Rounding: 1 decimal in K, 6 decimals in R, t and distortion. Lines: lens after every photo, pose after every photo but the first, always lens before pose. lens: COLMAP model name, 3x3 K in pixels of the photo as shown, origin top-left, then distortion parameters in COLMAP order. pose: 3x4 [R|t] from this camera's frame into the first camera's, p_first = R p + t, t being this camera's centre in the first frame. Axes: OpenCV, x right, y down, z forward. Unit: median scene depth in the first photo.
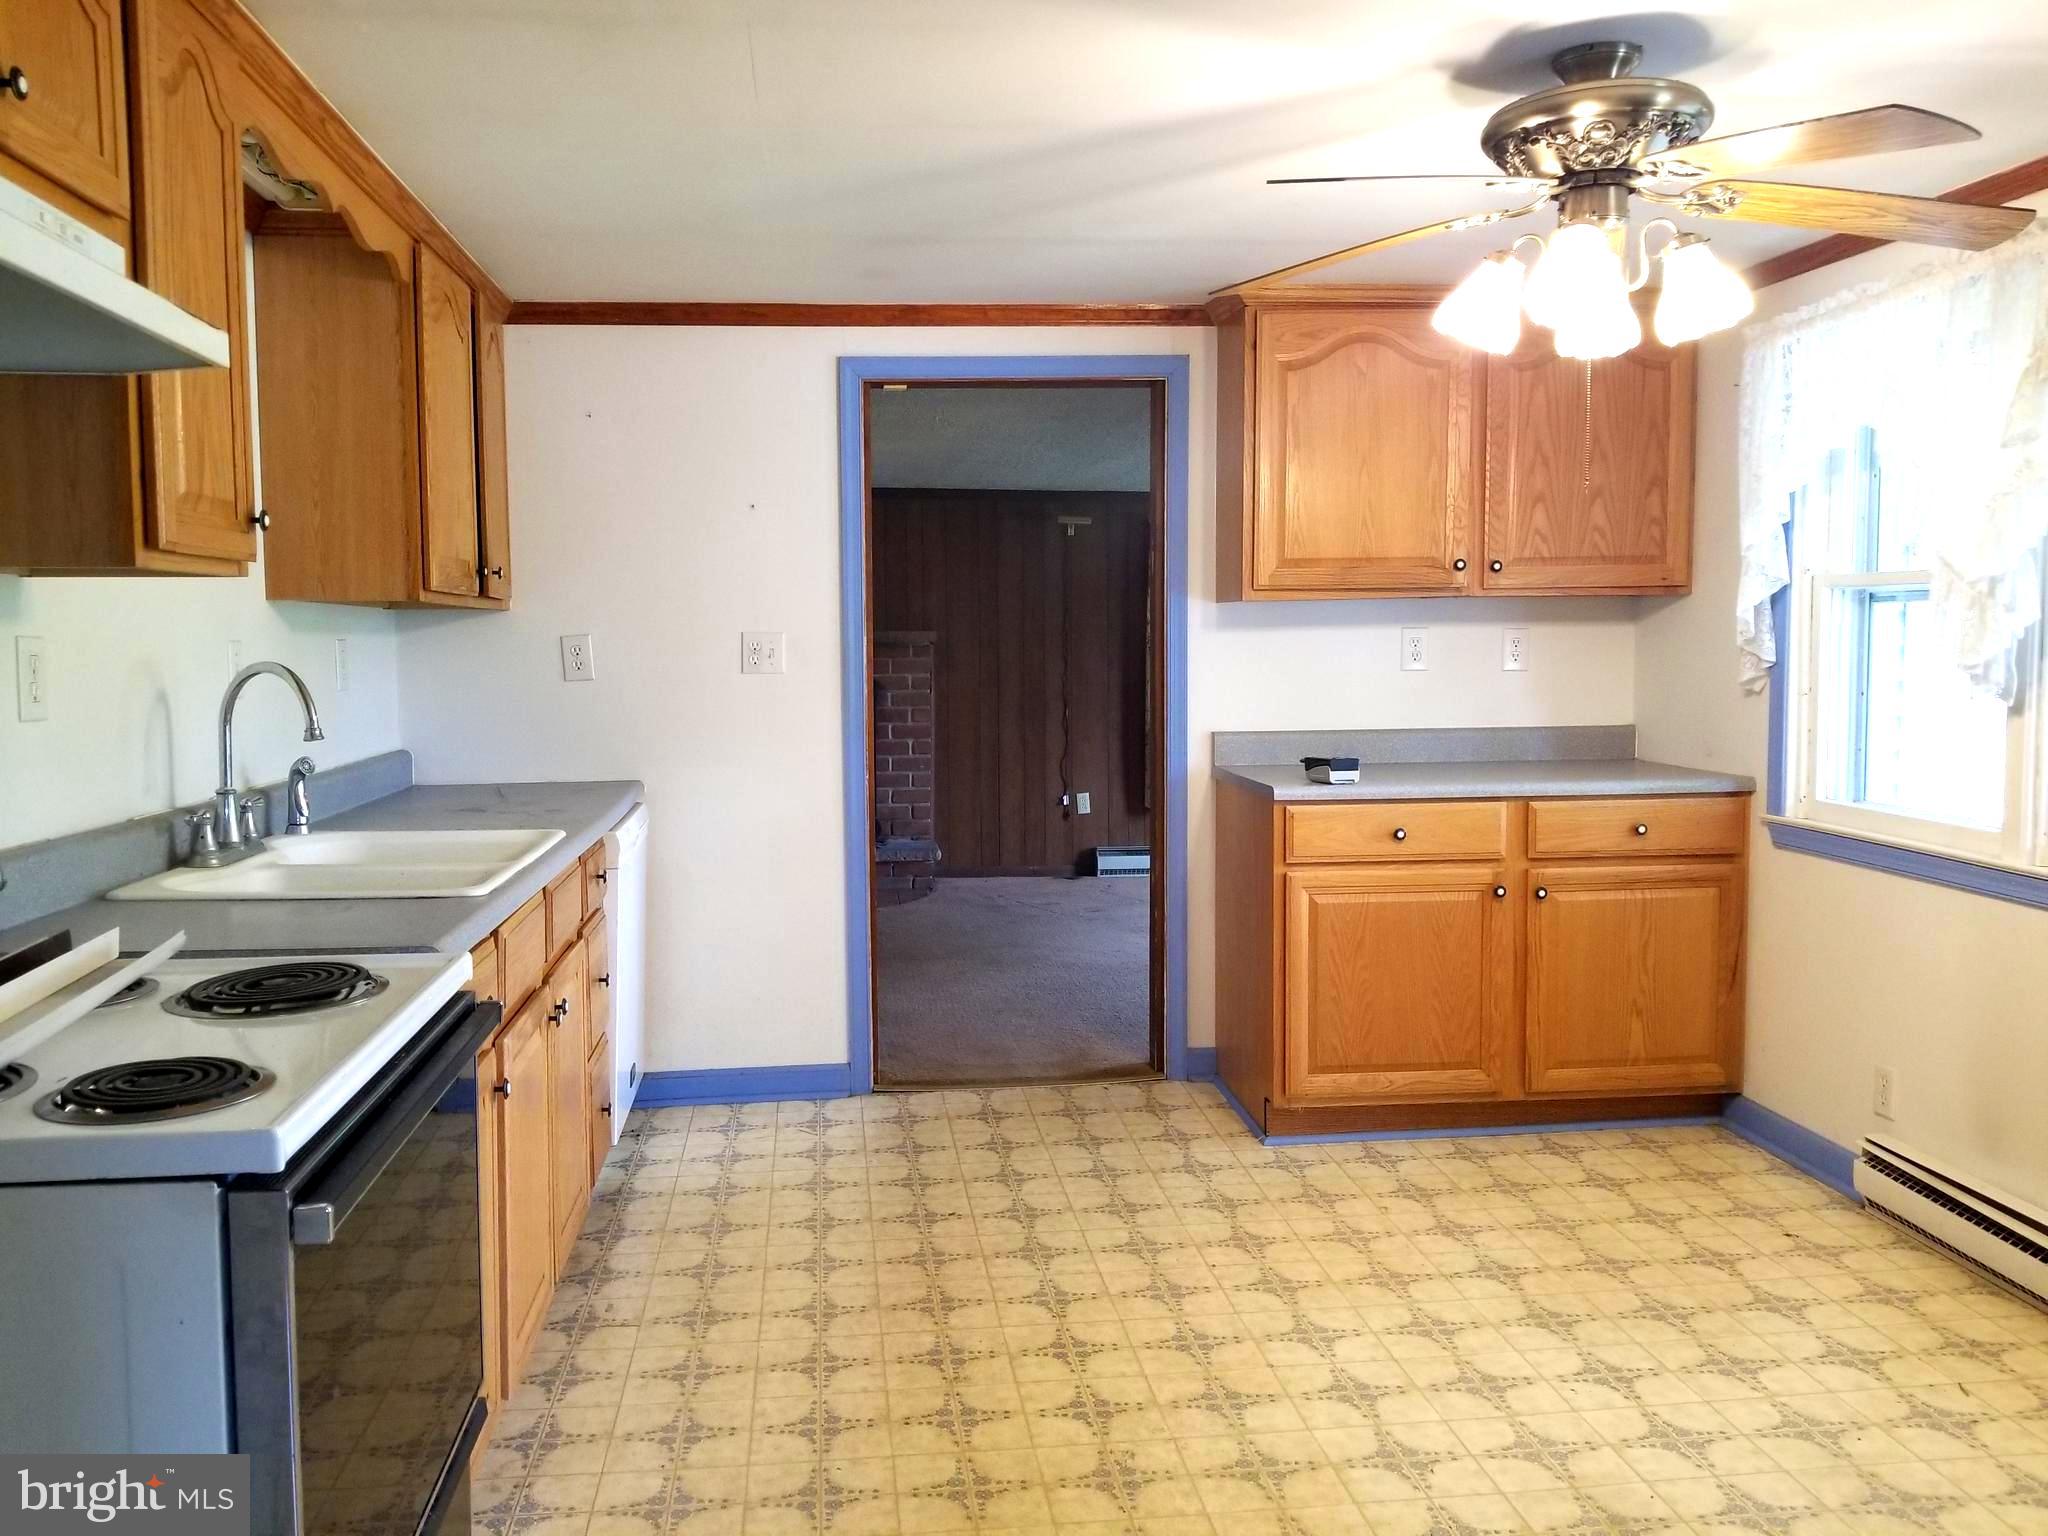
lens RADIAL K [[1549.9, 0, 979.1], [0, 1549.9, 736.5], [0, 0, 1]] dist [0.073775, -0.134026]
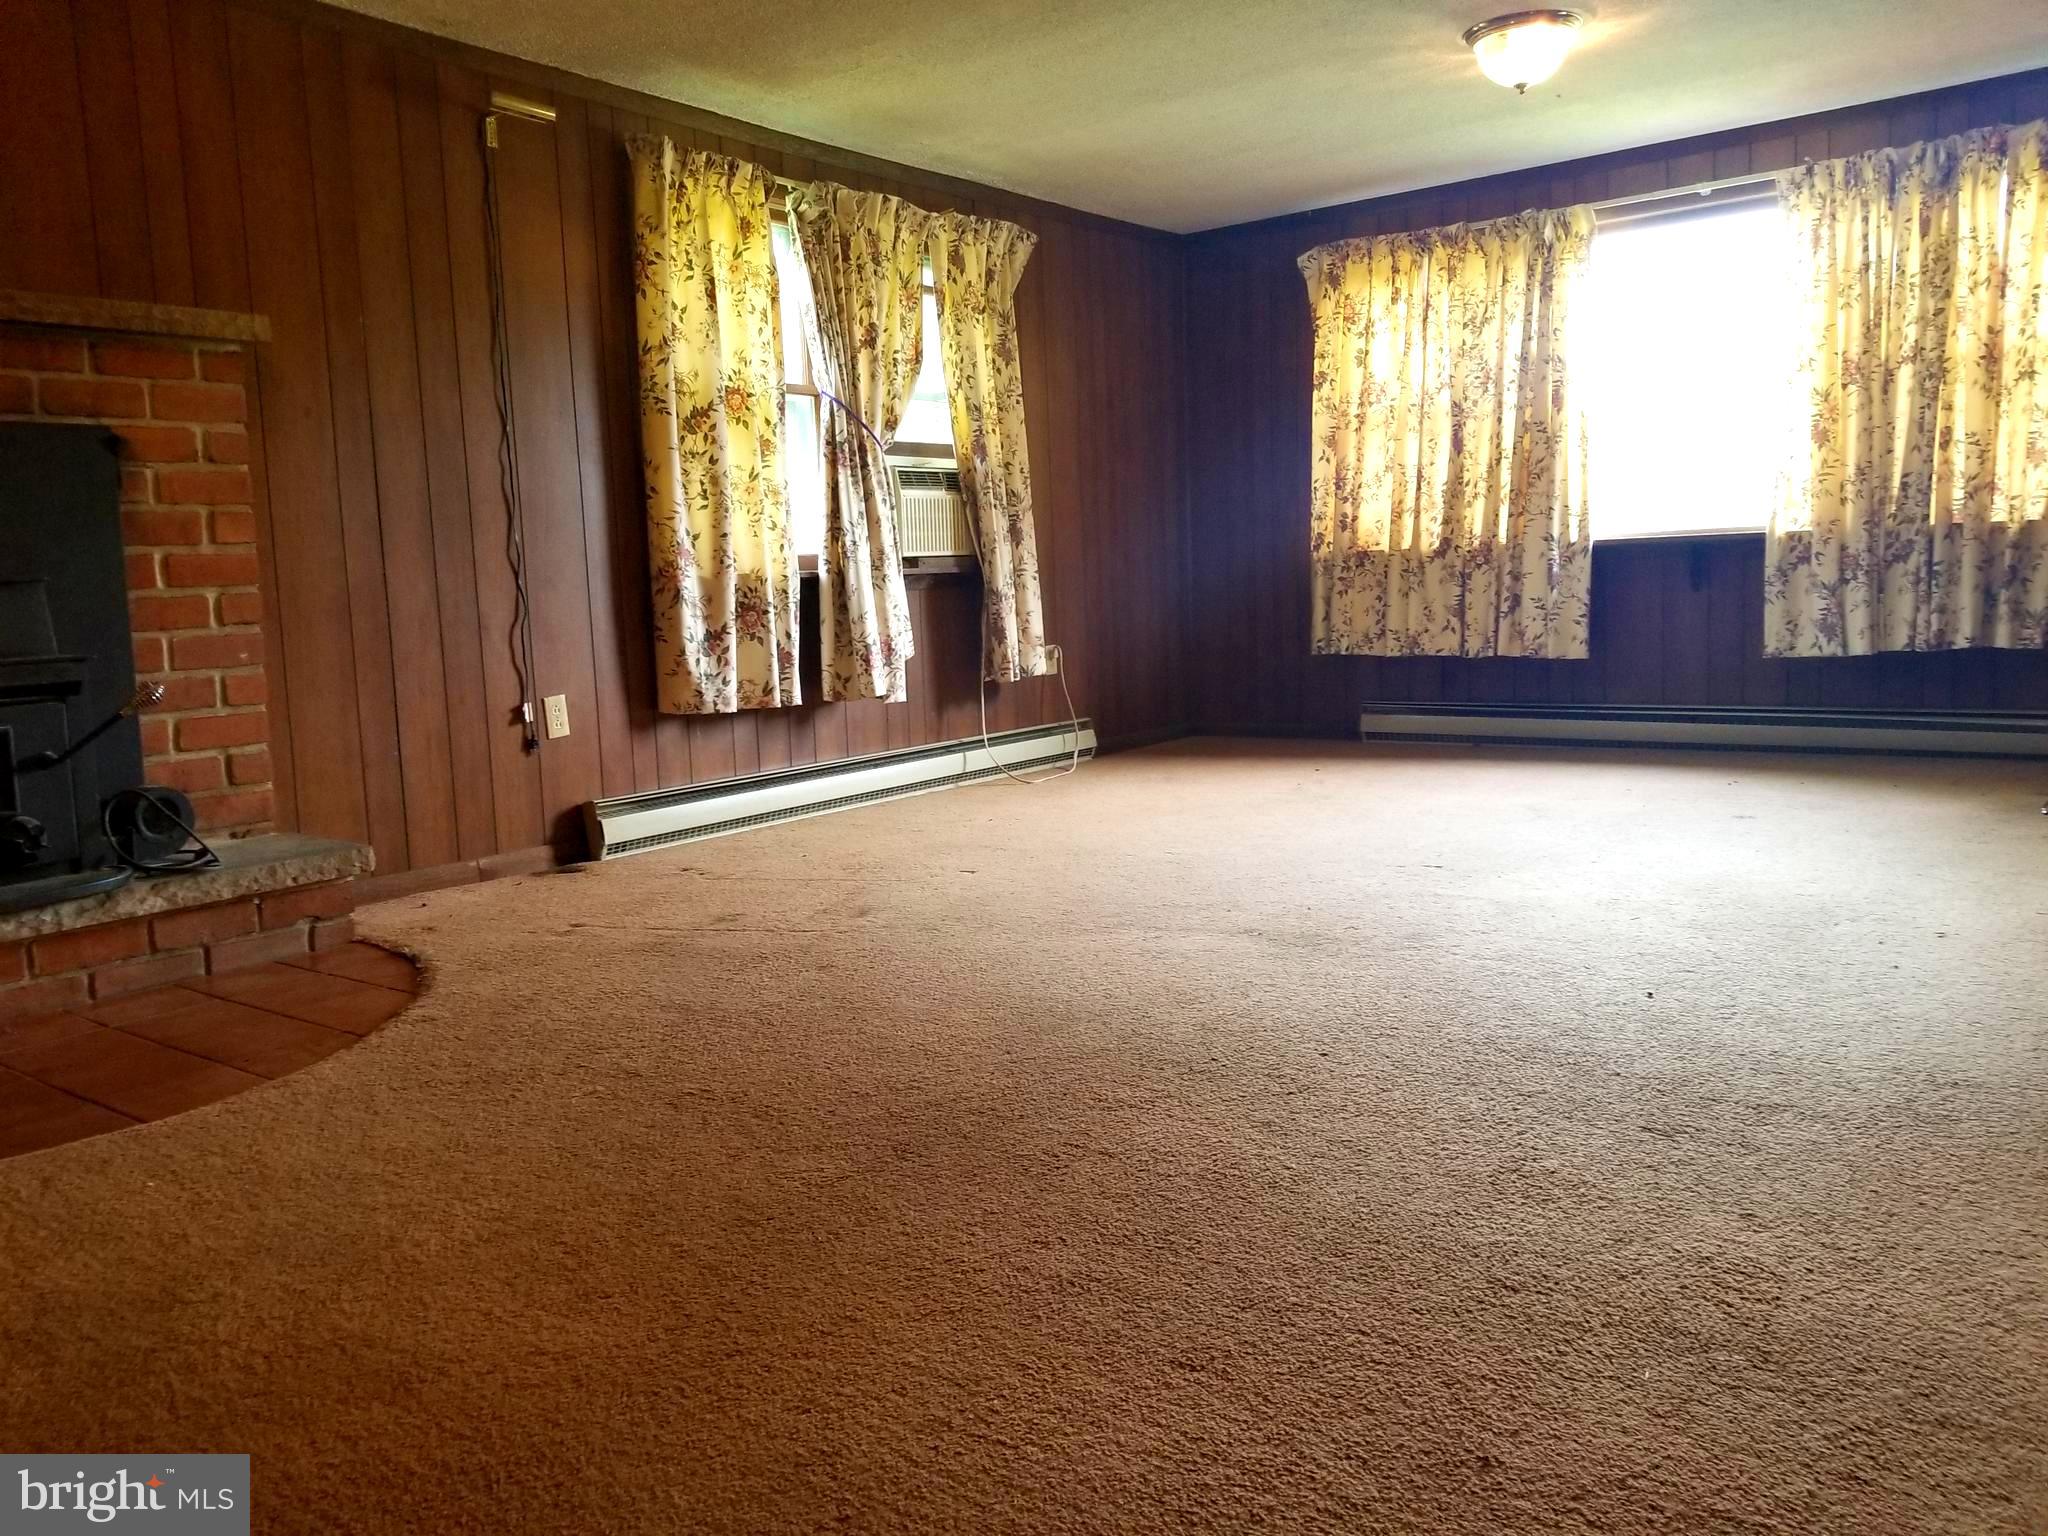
lens RADIAL K [[1549.9, 0, 979.1], [0, 1549.9, 736.5], [0, 0, 1]] dist [0.073775, -0.134026]
pose [[0.692538, -0.098300, 0.714653, -0.197483], [0.079006, 0.995048, 0.060307, 0.030681], [-0.717042, 0.014697, 0.696875, 0.569012]]
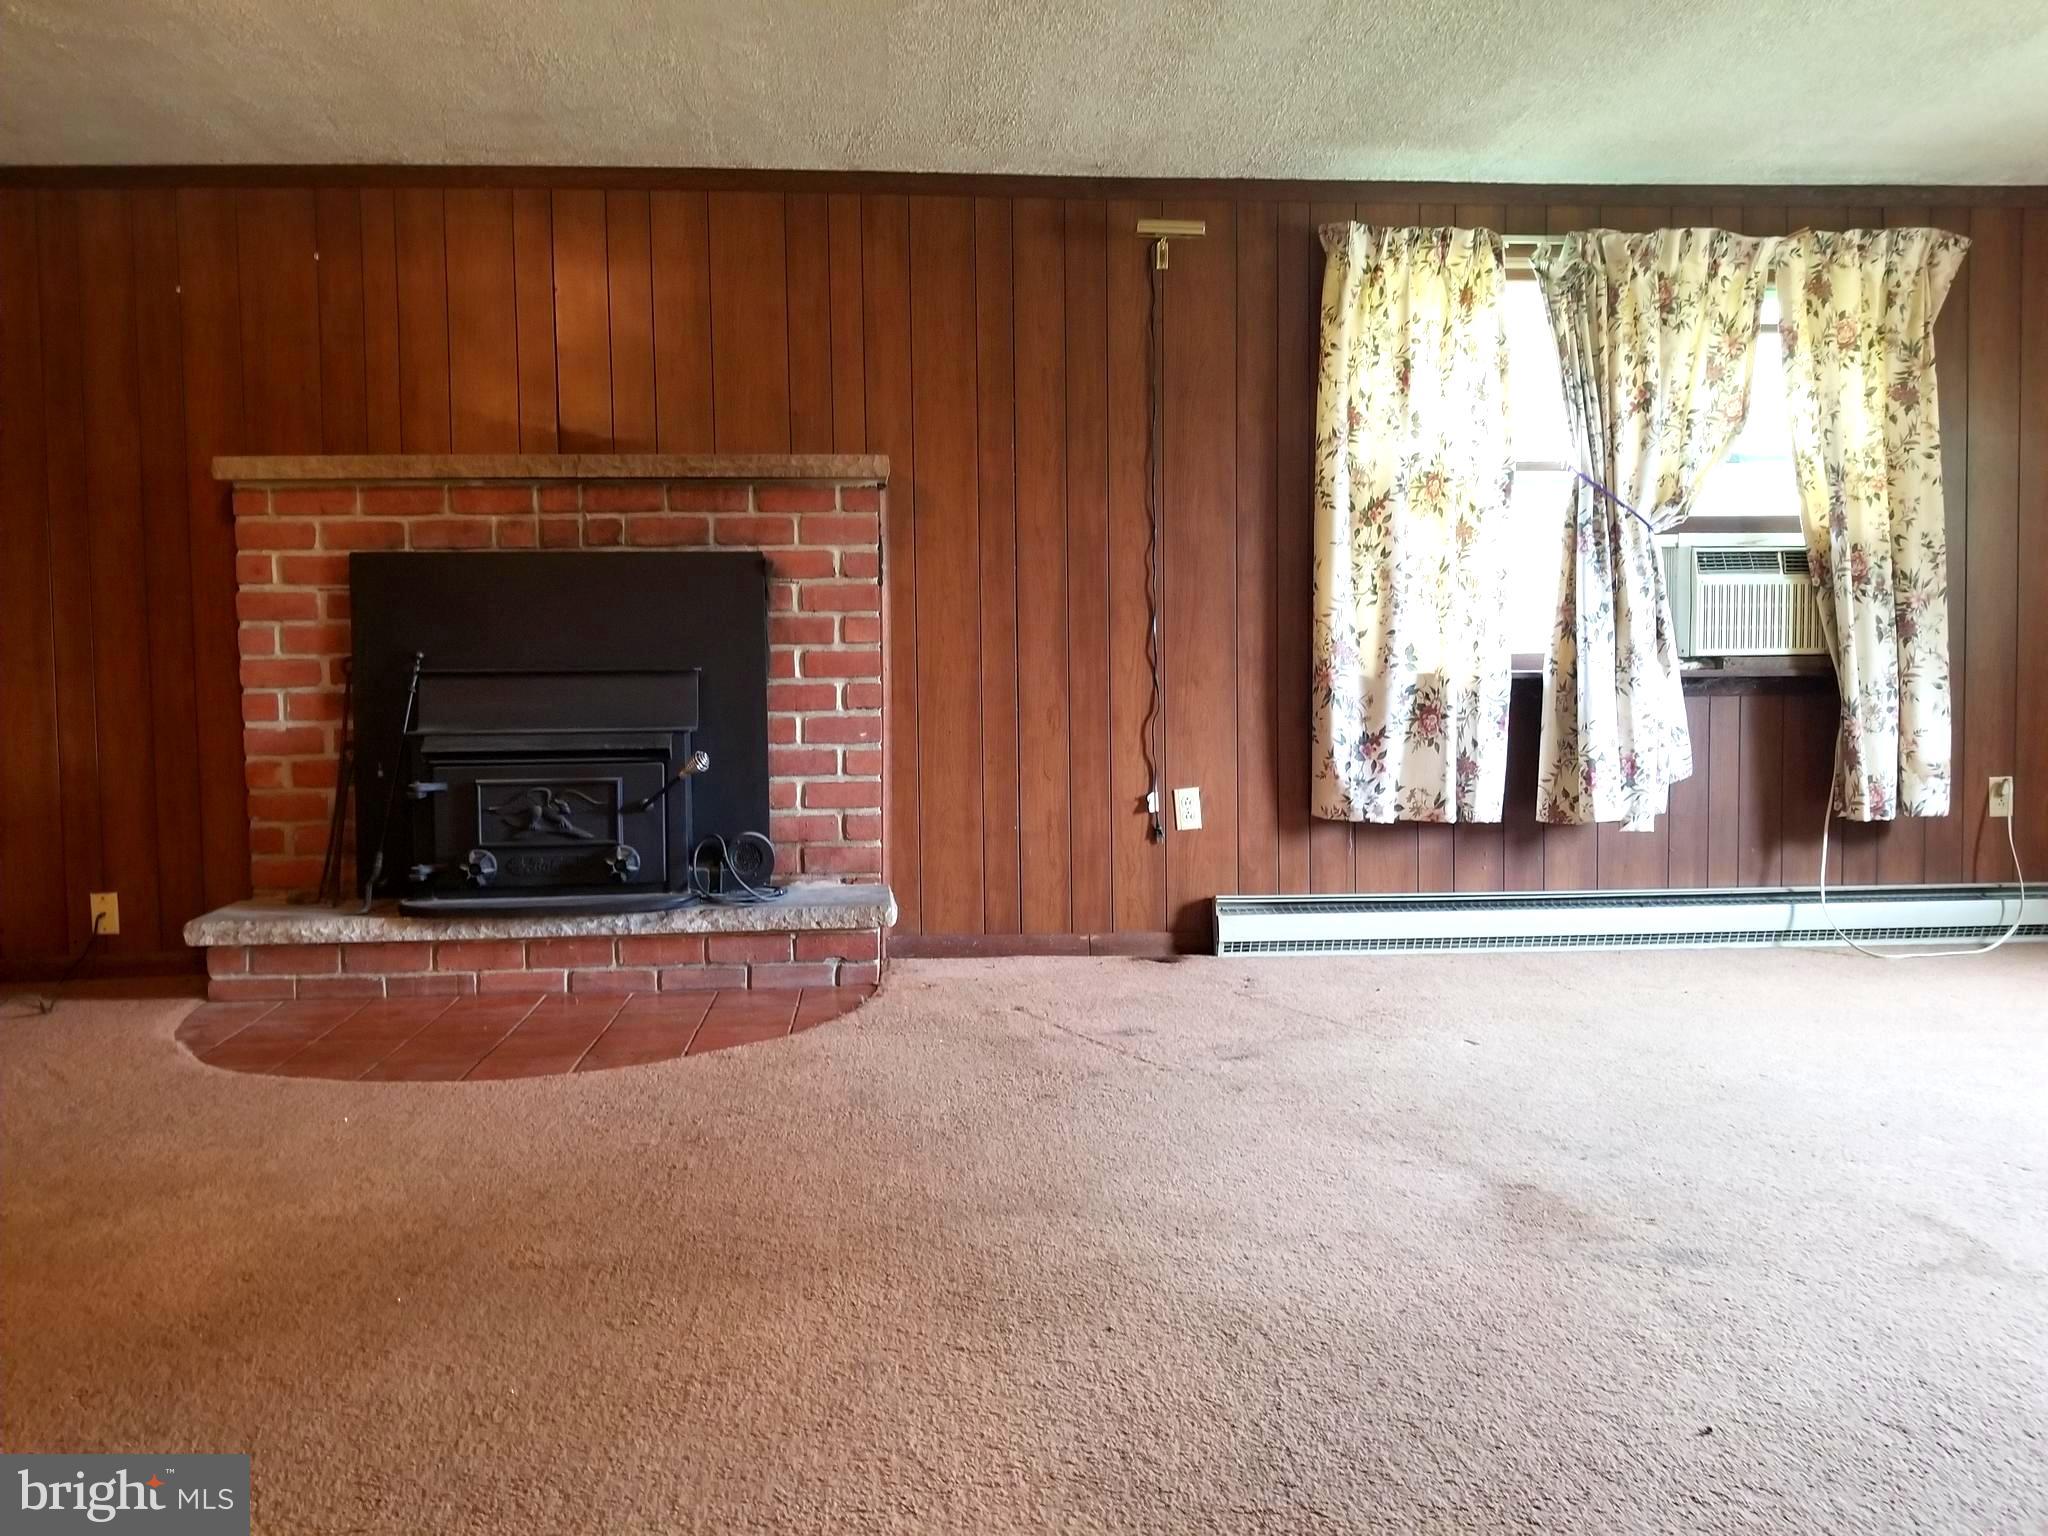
lens RADIAL K [[1549.9, 0, 979.1], [0, 1549.9, 736.5], [0, 0, 1]] dist [0.073775, -0.134026]
pose [[0.999677, -0.004963, -0.024939, 0.012347], [0.004506, 0.999822, -0.018342, 0.028987], [0.025026, 0.018224, 0.999521, 0.501501]]
